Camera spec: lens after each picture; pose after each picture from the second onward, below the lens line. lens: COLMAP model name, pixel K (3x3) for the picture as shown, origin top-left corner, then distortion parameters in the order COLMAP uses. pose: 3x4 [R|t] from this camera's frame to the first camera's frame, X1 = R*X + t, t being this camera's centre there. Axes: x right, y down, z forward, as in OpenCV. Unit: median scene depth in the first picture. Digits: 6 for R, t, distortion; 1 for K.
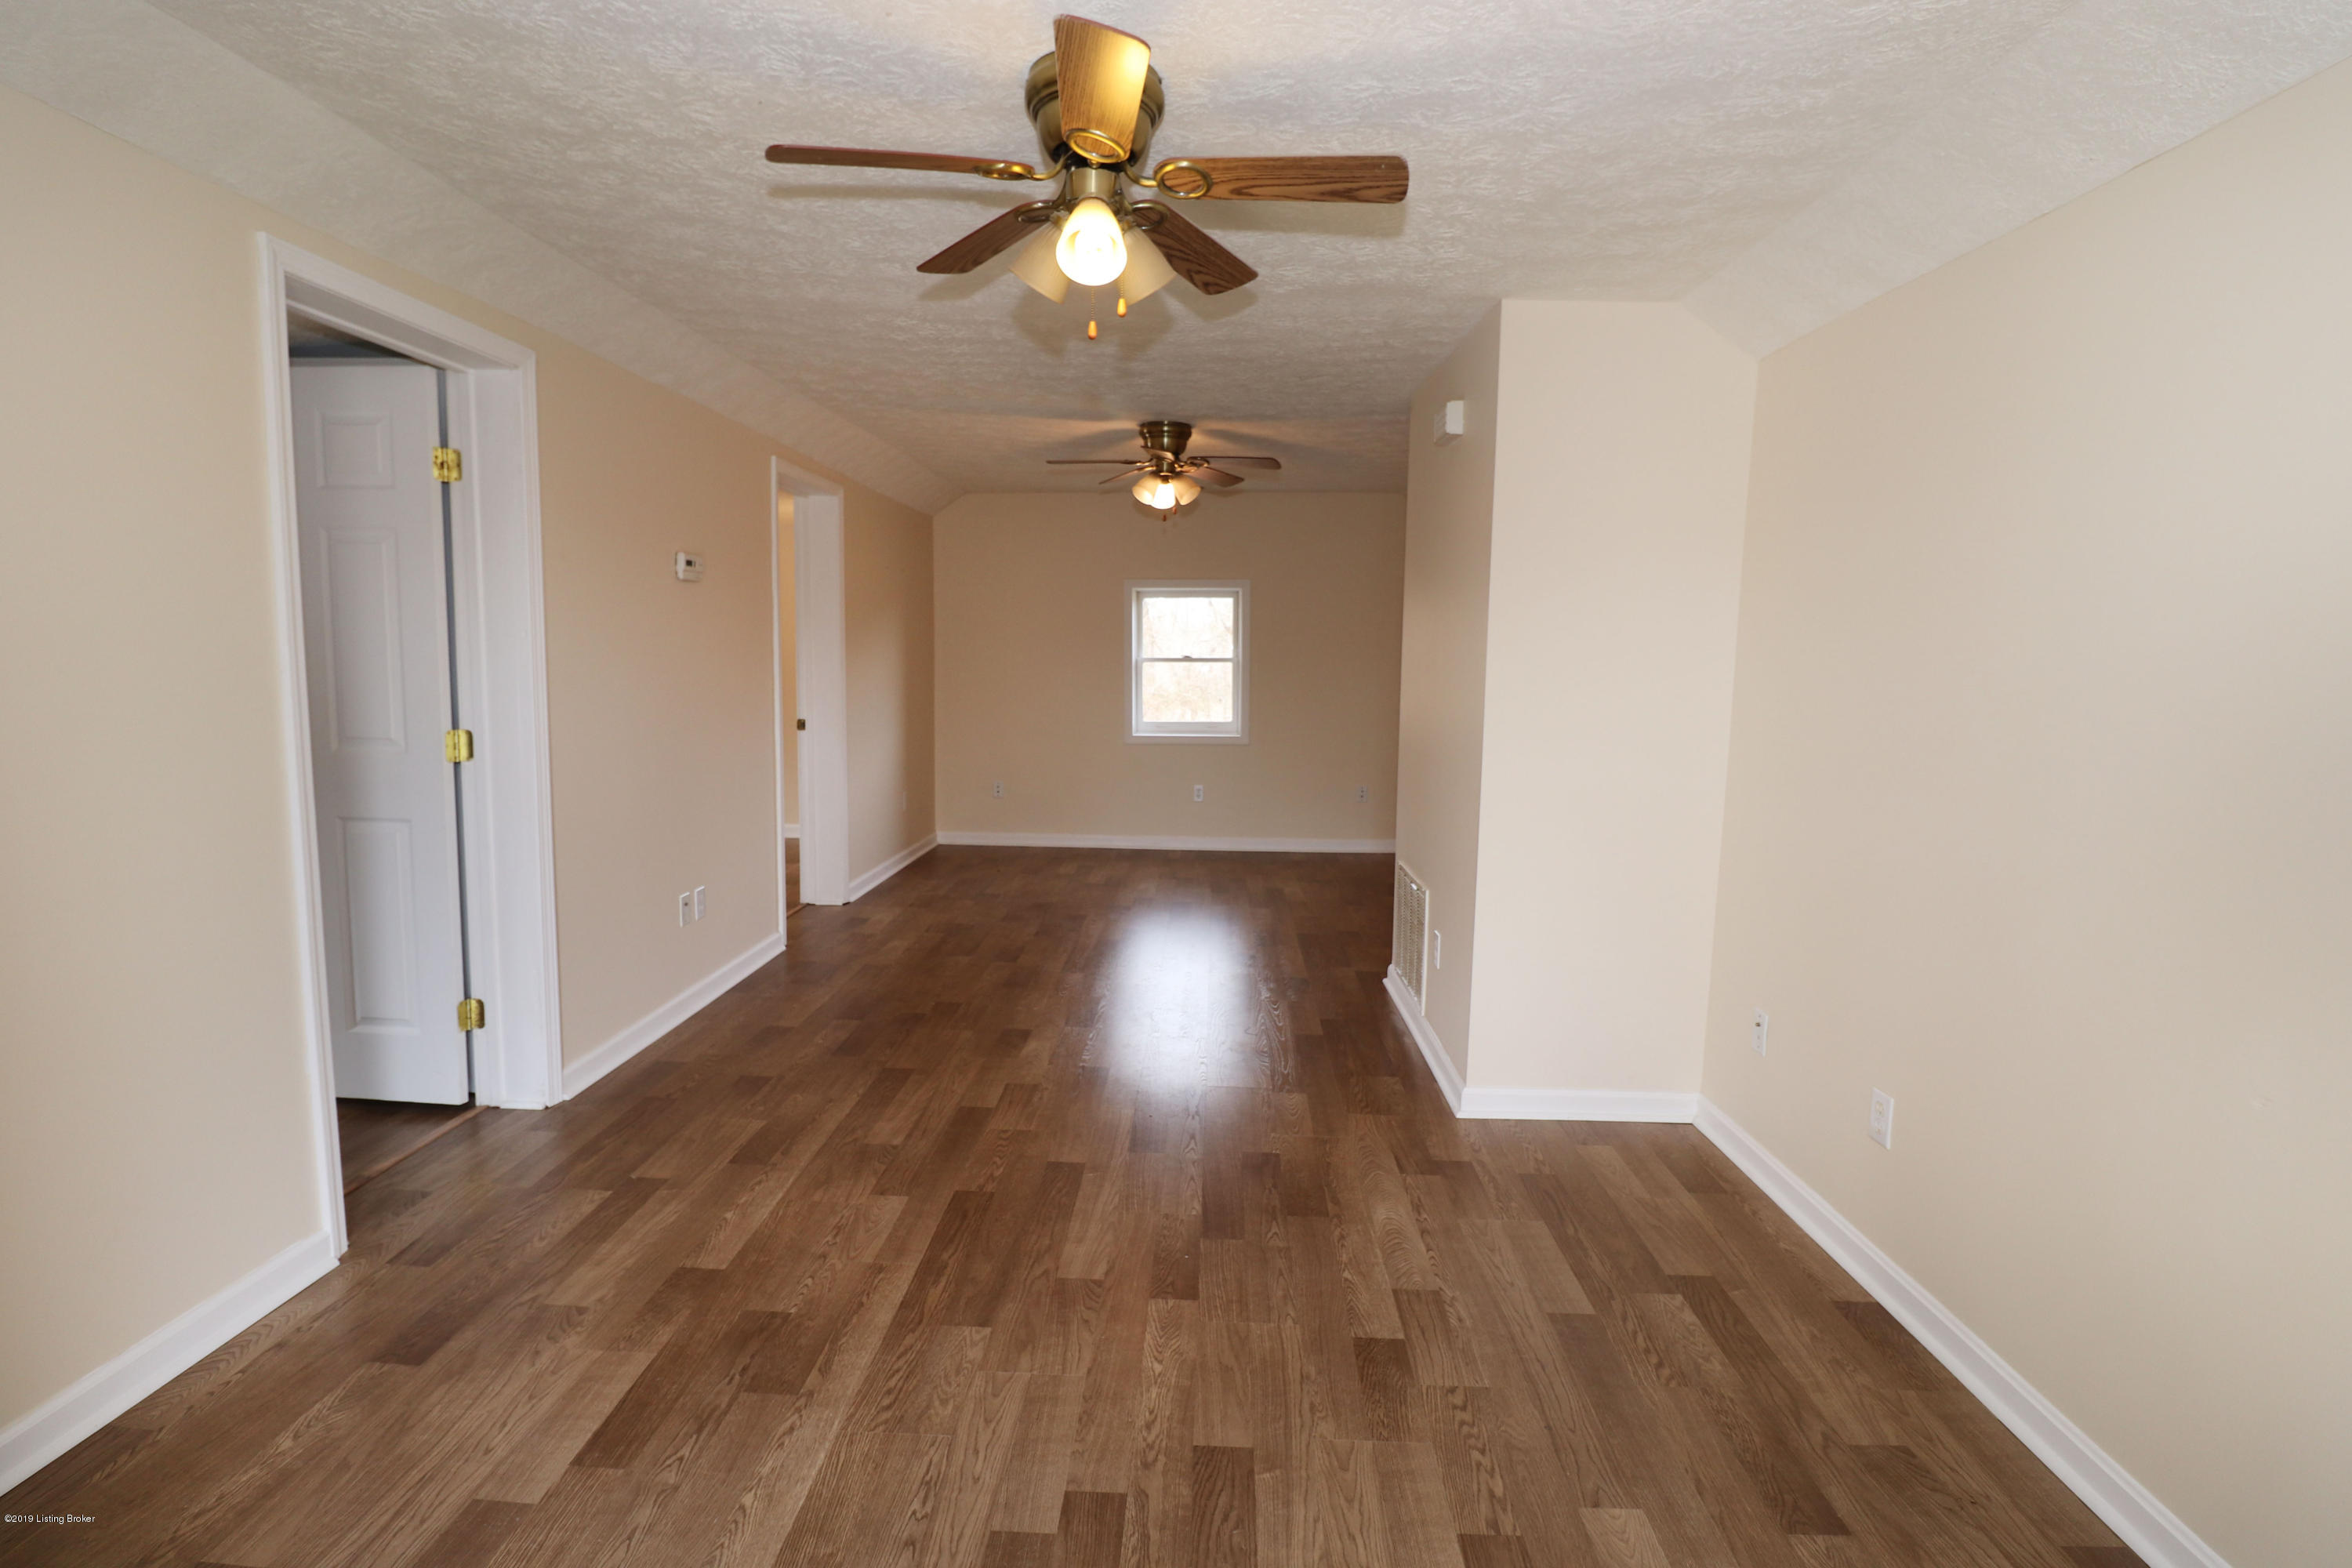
lens RADIAL K [[1123.9, 0, 1176.3], [0, 1123.9, 779.6], [0, 0, 1]] dist [-0.009035, -0.005741]
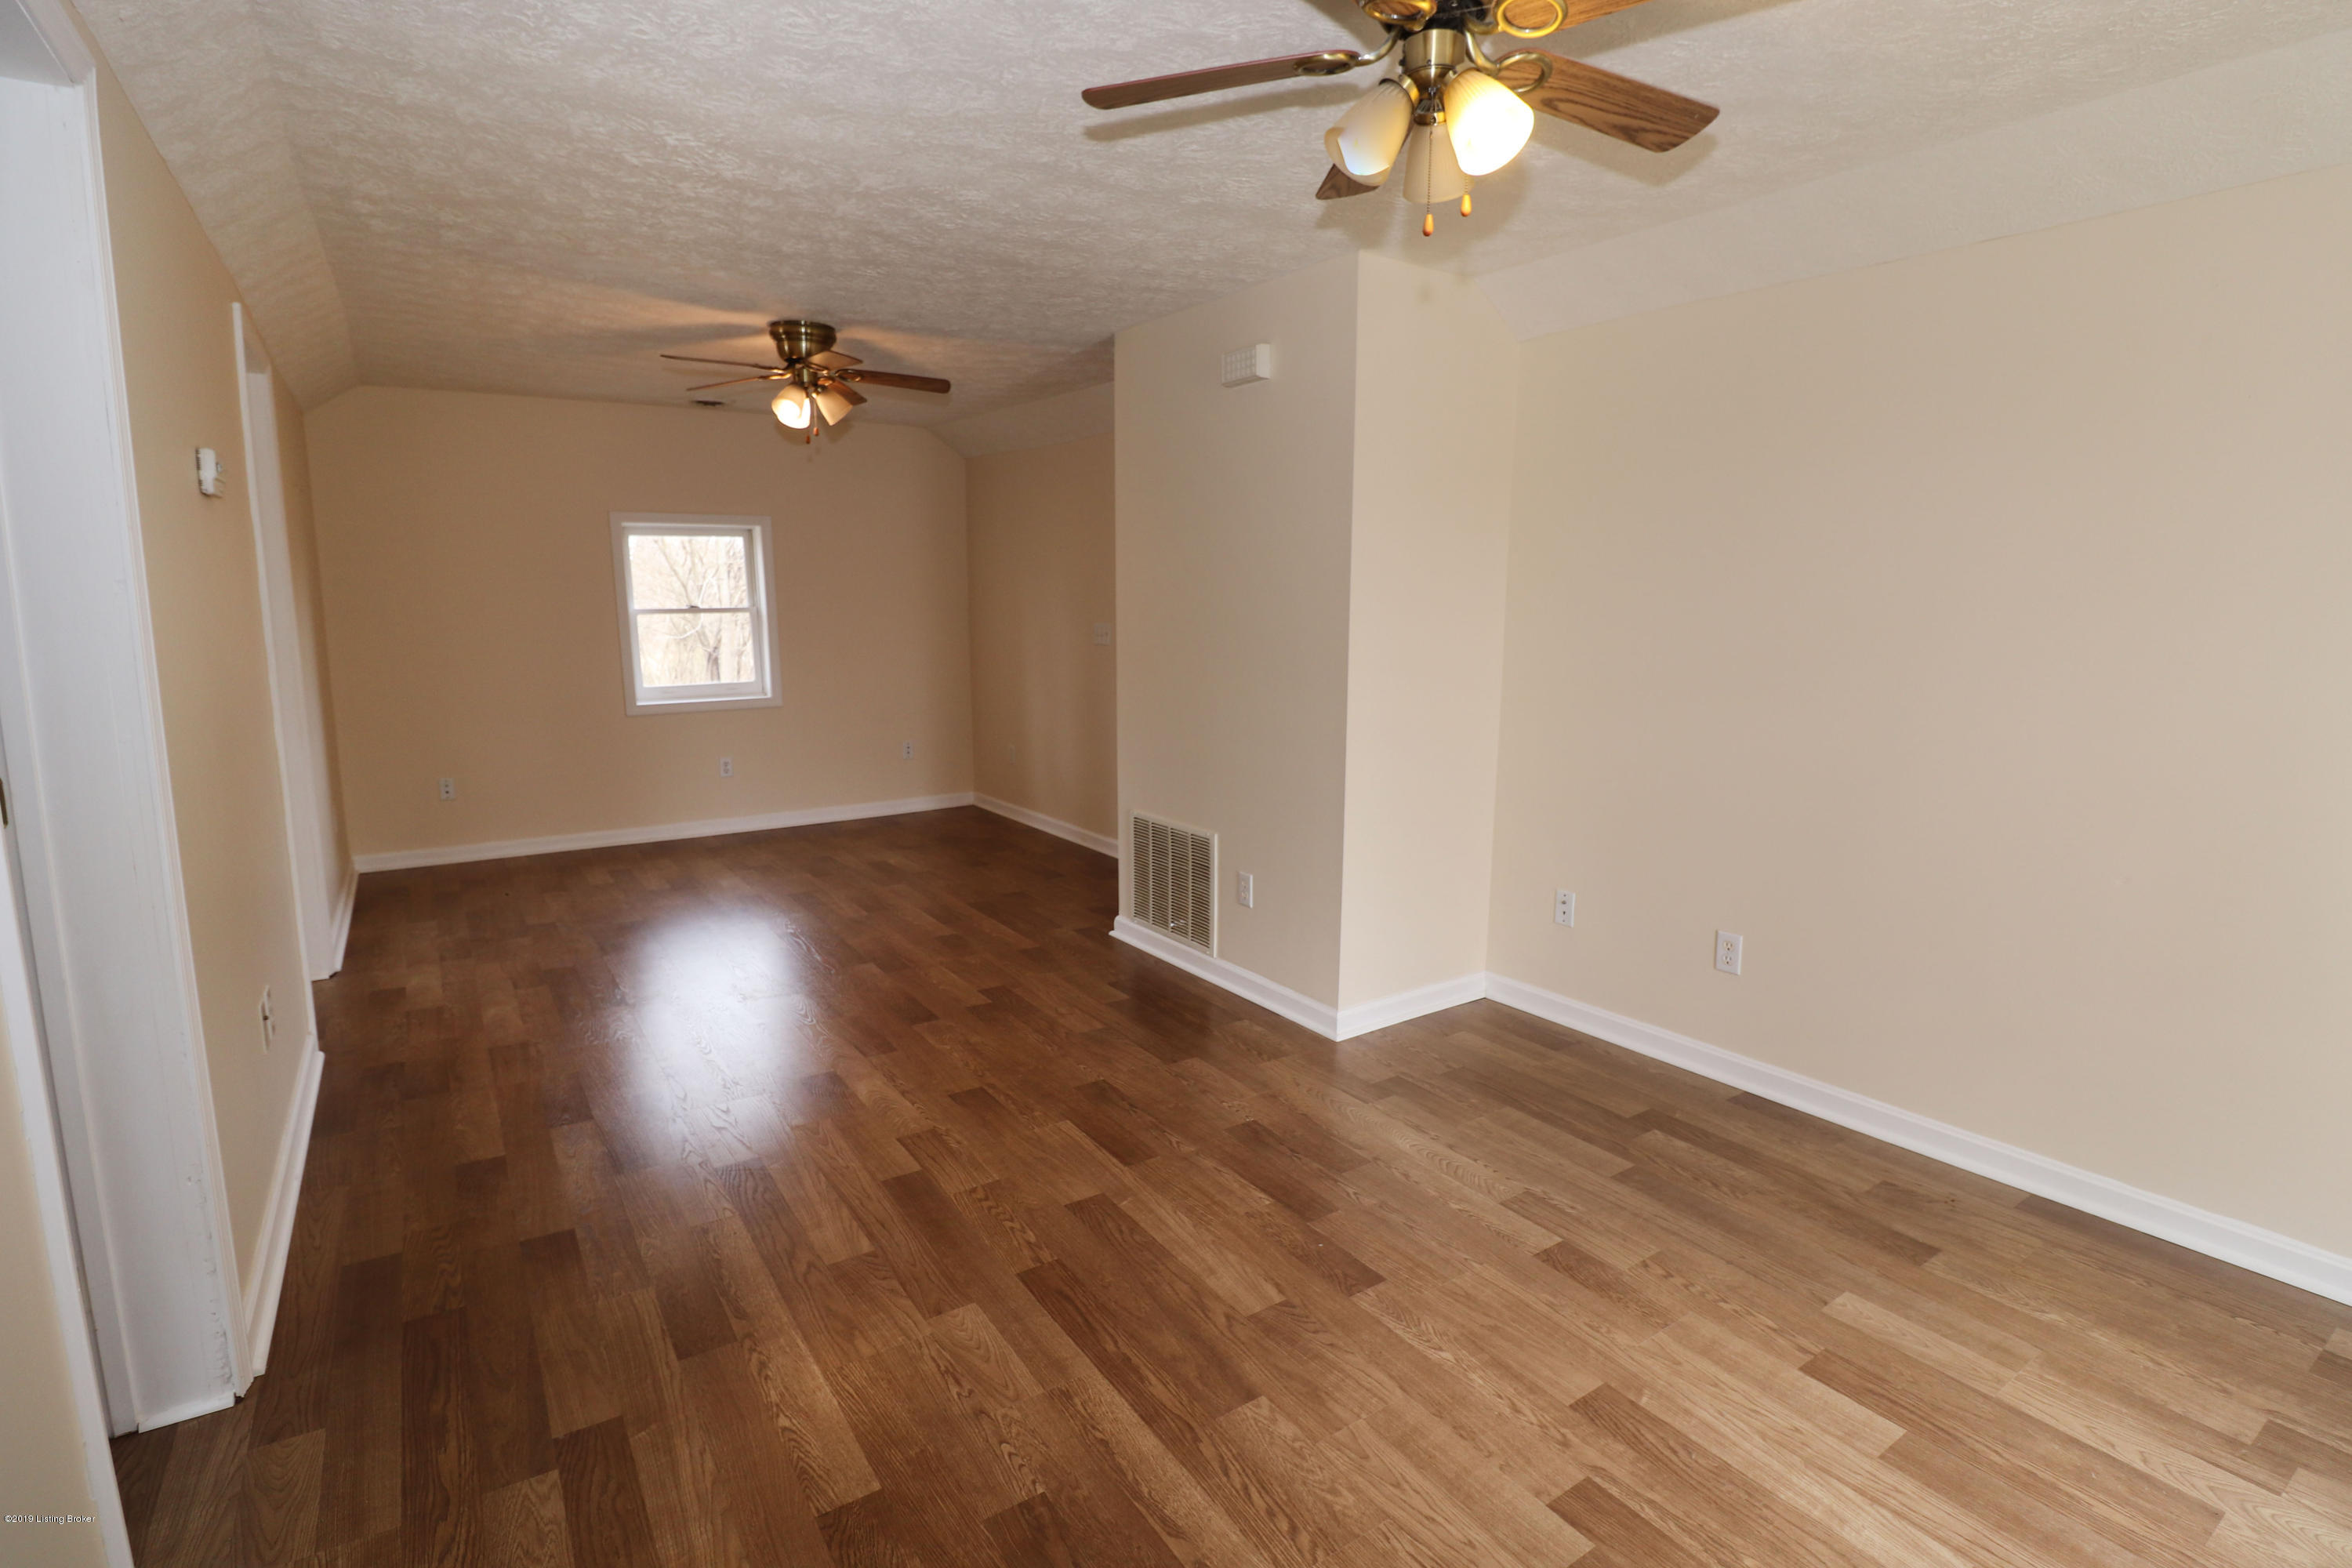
lens RADIAL K [[1123.9, 0, 1184.3], [0, 1123.9, 776.6], [0, 0, 1]] dist [-0.009035, -0.005741]
pose [[0.805029, -0.106930, 0.583519, -0.566601], [0.079788, 0.994200, 0.072111, -0.040731], [-0.587846, -0.011494, 0.808891, 0.298408]]
